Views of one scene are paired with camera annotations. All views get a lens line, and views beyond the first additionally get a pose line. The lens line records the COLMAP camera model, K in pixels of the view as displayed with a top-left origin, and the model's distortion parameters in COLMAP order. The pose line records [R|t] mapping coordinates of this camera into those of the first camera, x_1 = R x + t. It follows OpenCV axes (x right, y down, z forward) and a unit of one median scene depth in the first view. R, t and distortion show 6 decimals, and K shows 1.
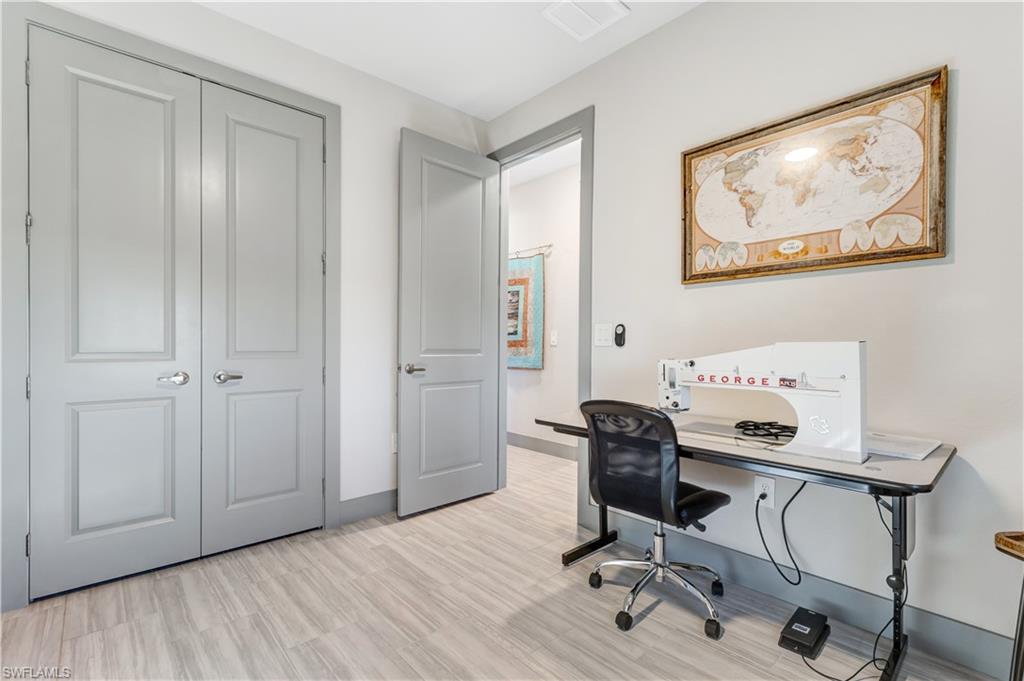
lens RADIAL K [[476.8, 0, 508.8], [0, 476.8, 339.7], [0, 0, 1]] dist [0.000372, -0.000327]
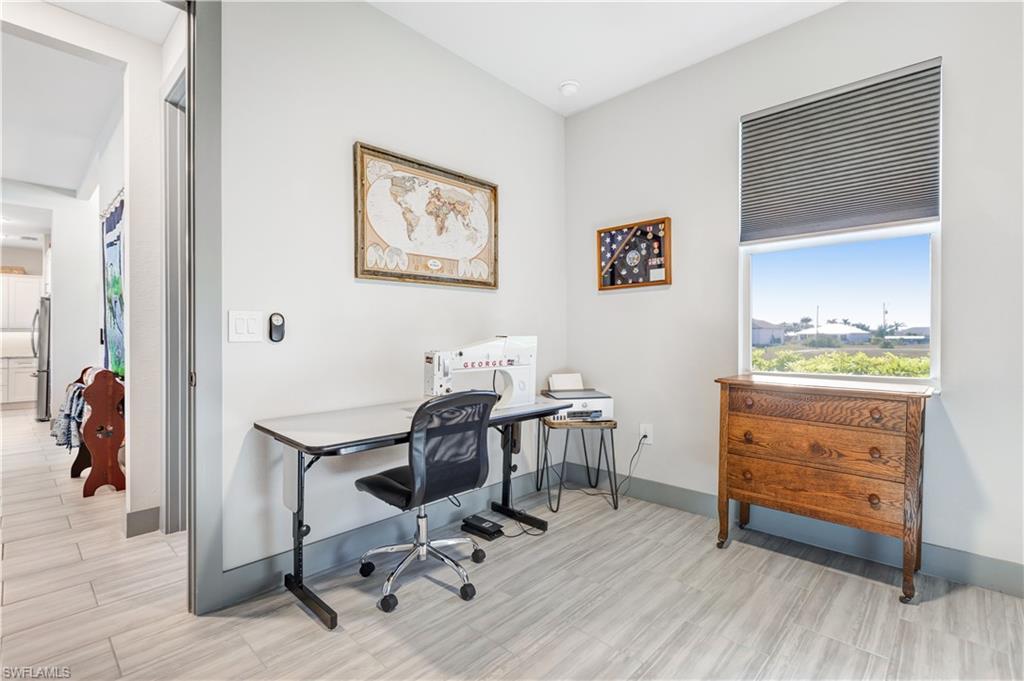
lens RADIAL K [[472.9, 0, 513.1], [0, 472.9, 348.4], [0, 0, 1]] dist [0.001927, 0.000136]
pose [[-0.088509, -0.027523, 0.995695, -0.727334], [-0.004162, 0.999620, 0.027261, 0.002915], [-0.996067, -0.001732, -0.088590, 0.870671]]
